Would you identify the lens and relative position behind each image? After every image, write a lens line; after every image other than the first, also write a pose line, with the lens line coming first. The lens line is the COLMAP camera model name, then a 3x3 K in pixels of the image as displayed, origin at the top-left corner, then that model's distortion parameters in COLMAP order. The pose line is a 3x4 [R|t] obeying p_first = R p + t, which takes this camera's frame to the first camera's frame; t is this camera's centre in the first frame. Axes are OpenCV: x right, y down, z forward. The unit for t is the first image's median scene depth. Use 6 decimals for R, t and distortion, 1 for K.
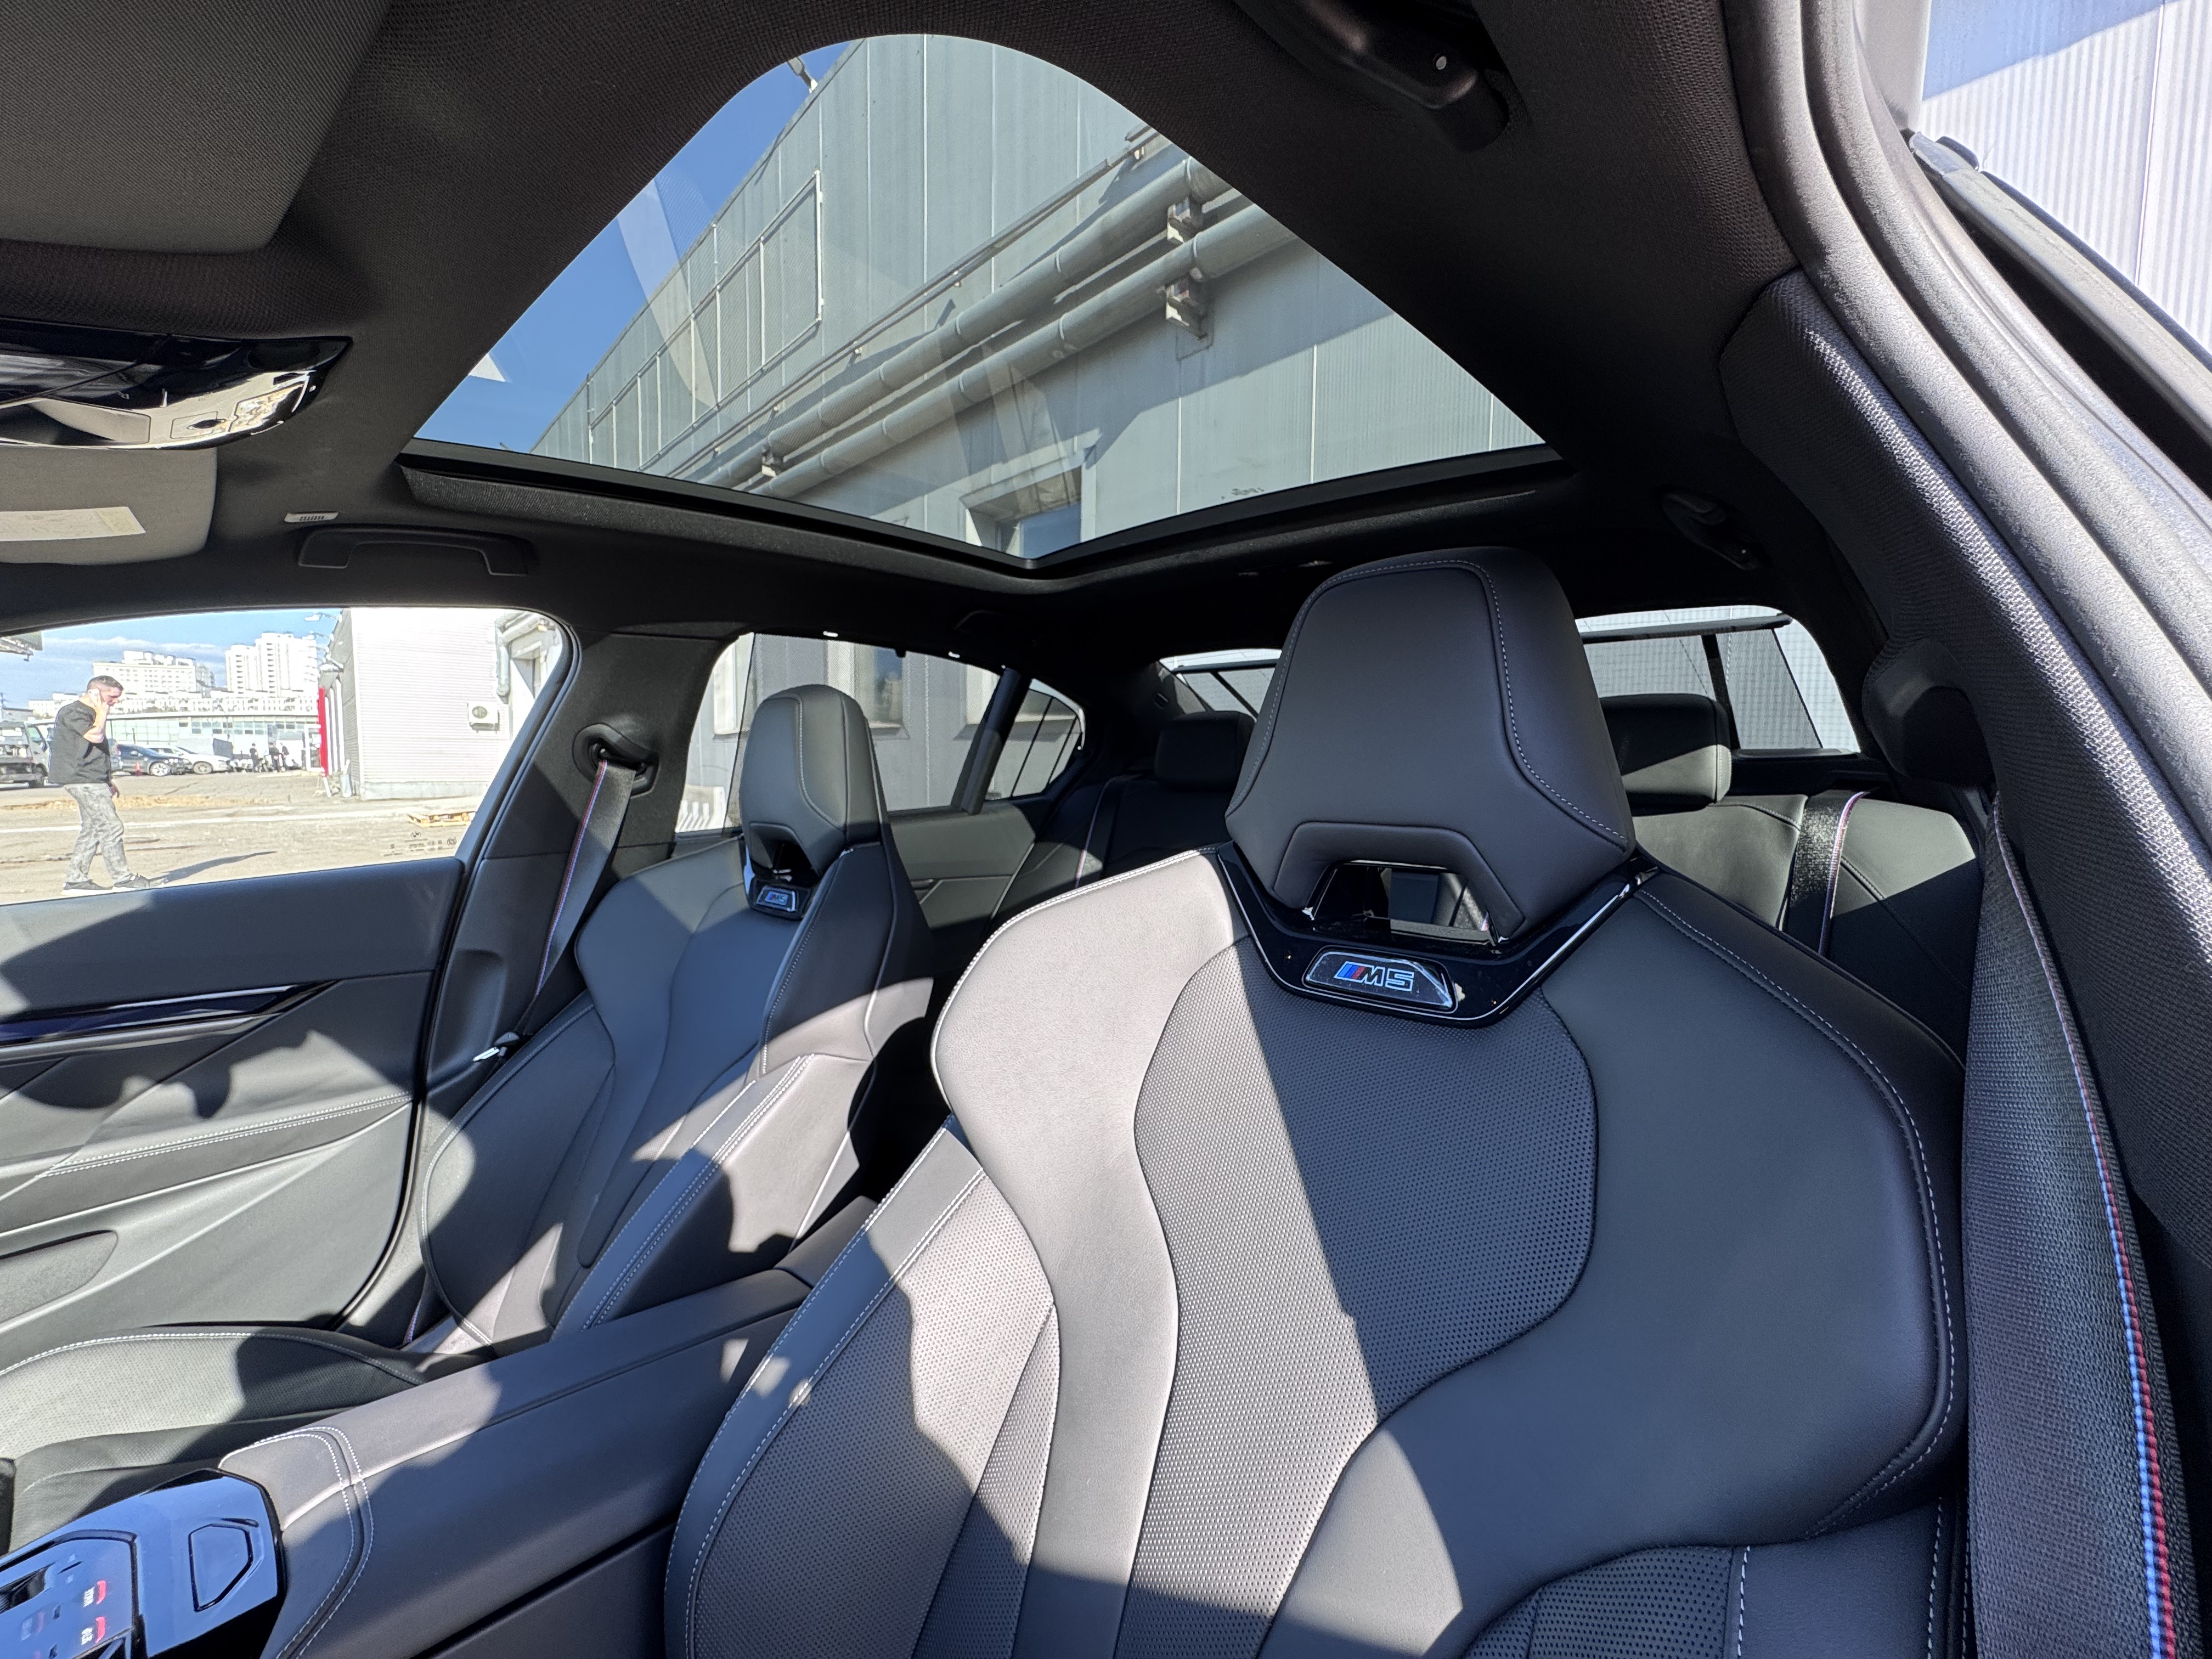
lens RADIAL K [[880.6, 0, 1113.0], [0, 880.6, 823.7], [0, 0, 1]] dist [-0.007808, -0.000275]
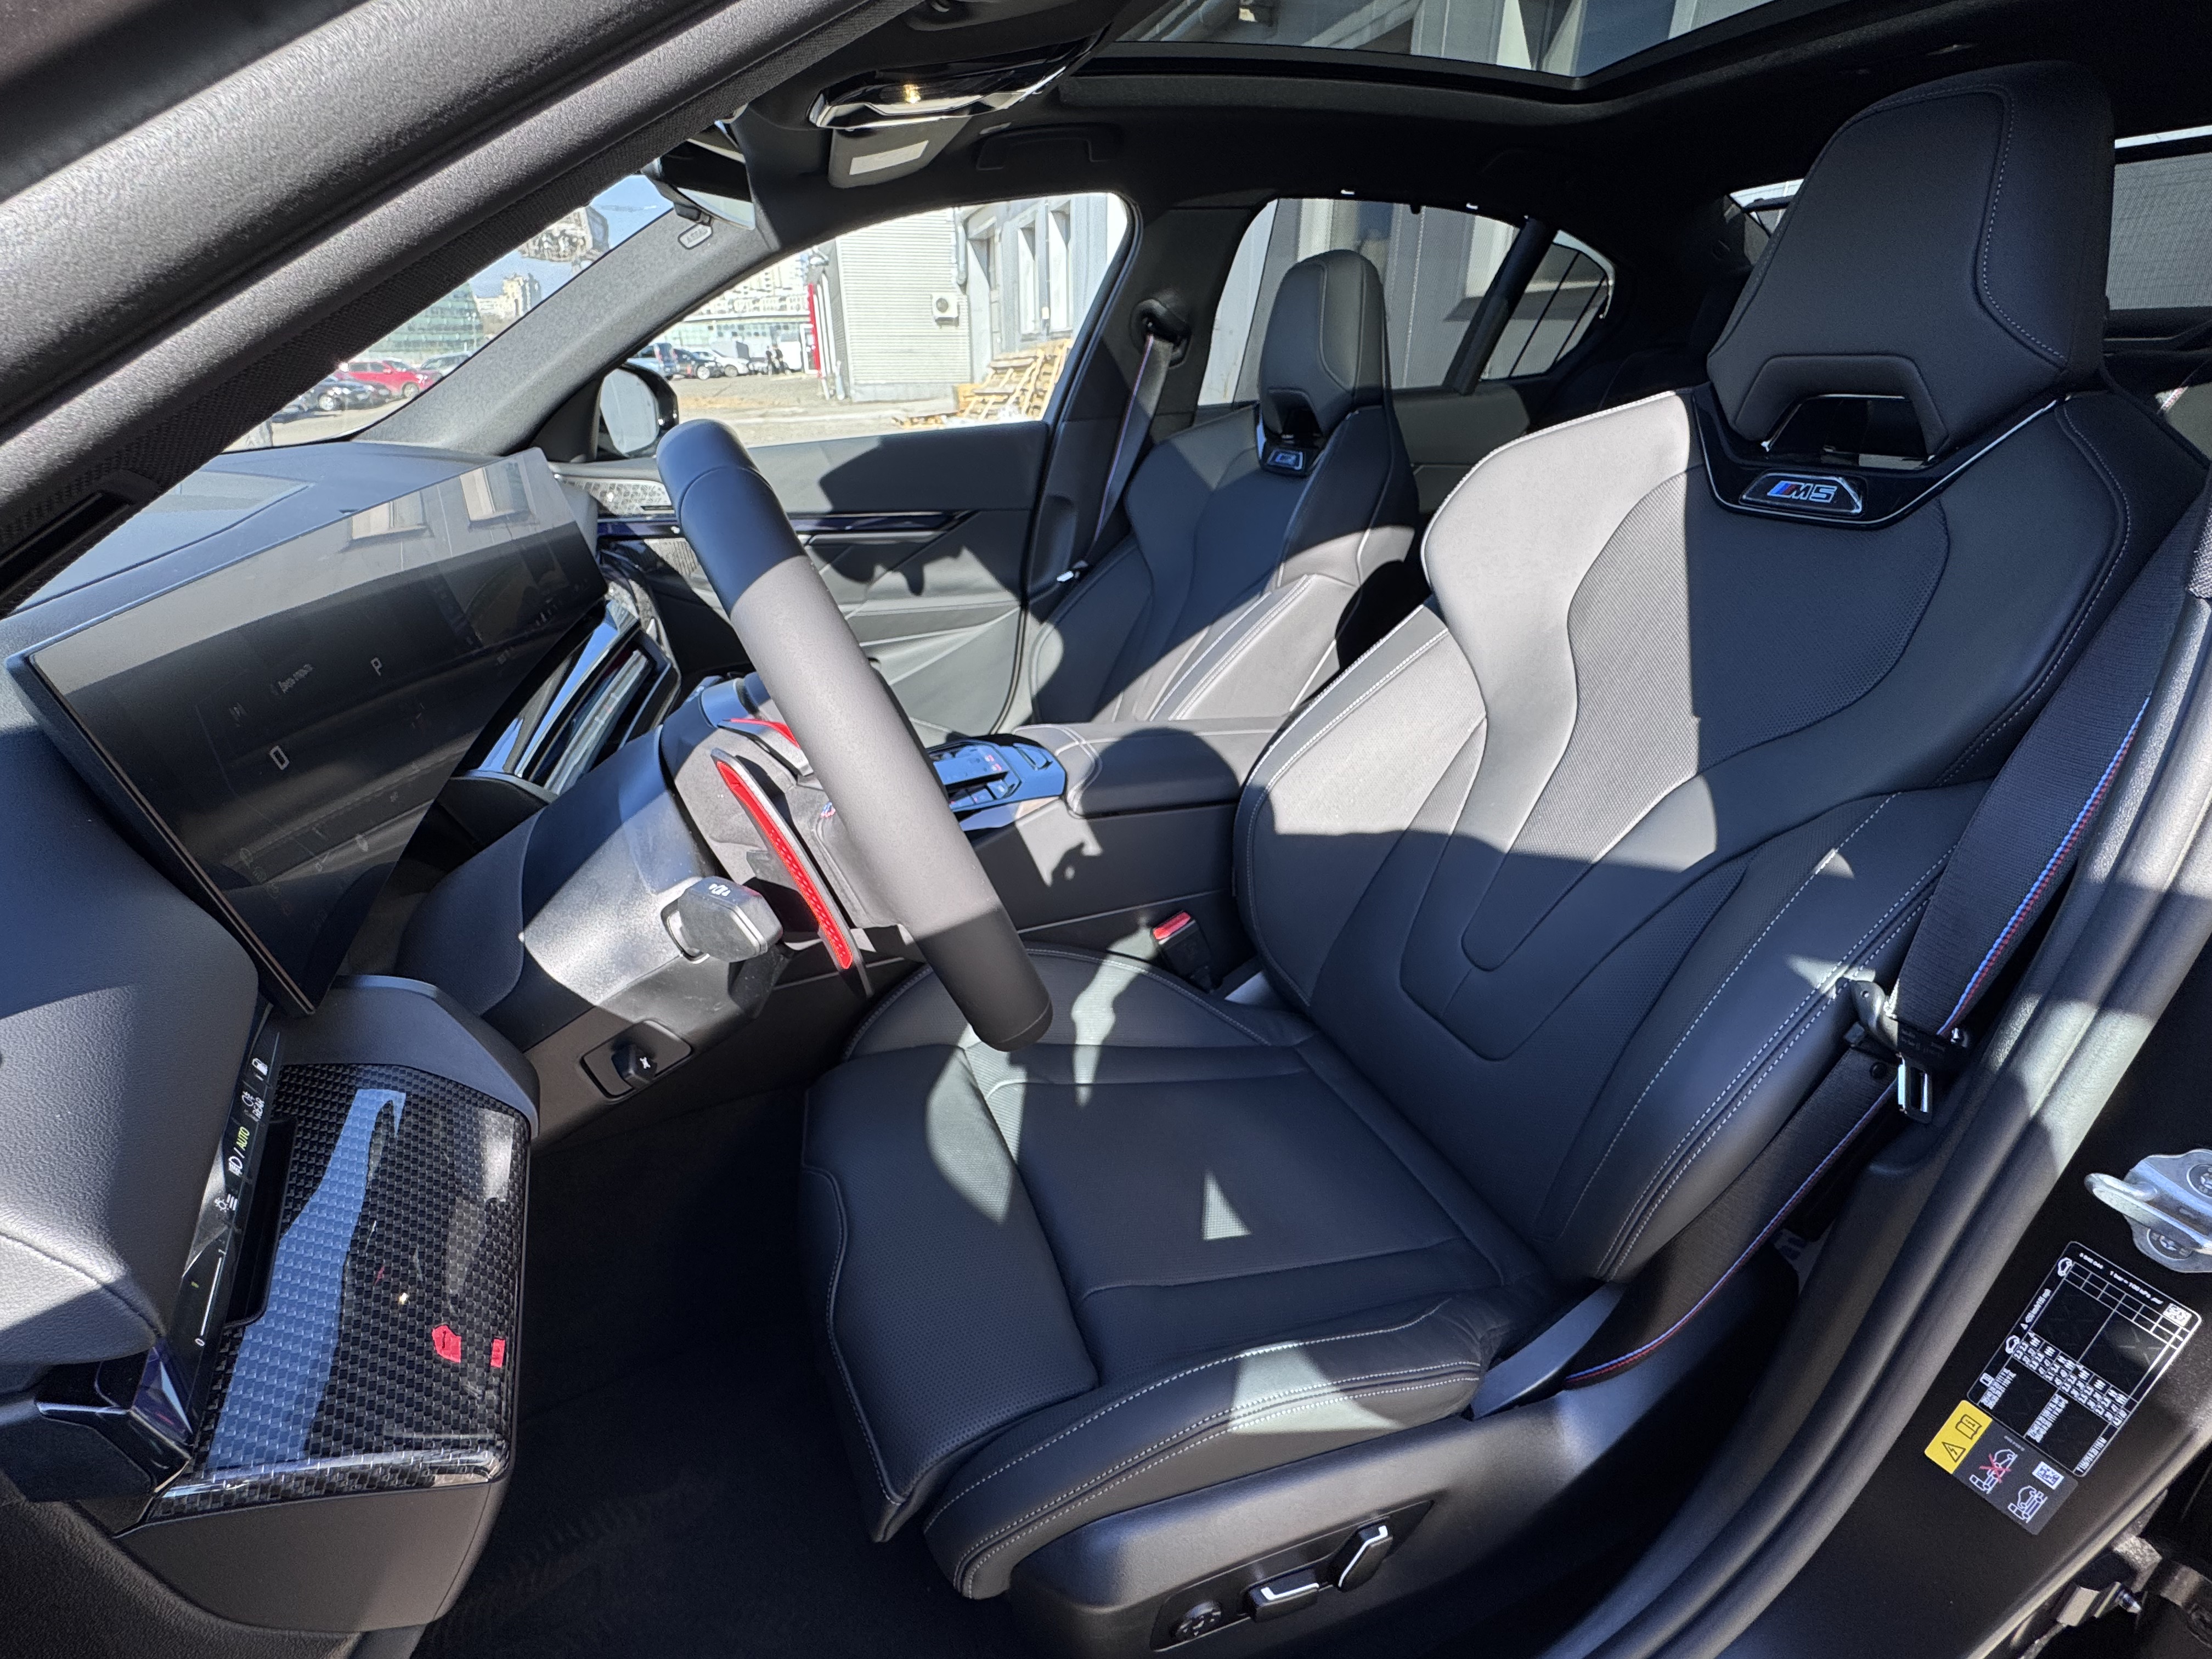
lens RADIAL K [[980.2, 0, 1097.7], [0, 980.2, 828.7], [0, 0, 1]] dist [-0.003785, 0.000439]
pose [[0.887213, 0.189977, -0.420432, 0.040360], [-0.021222, 0.927126, 0.374148, 0.055967], [0.460873, -0.323027, 0.826590, -0.353392]]
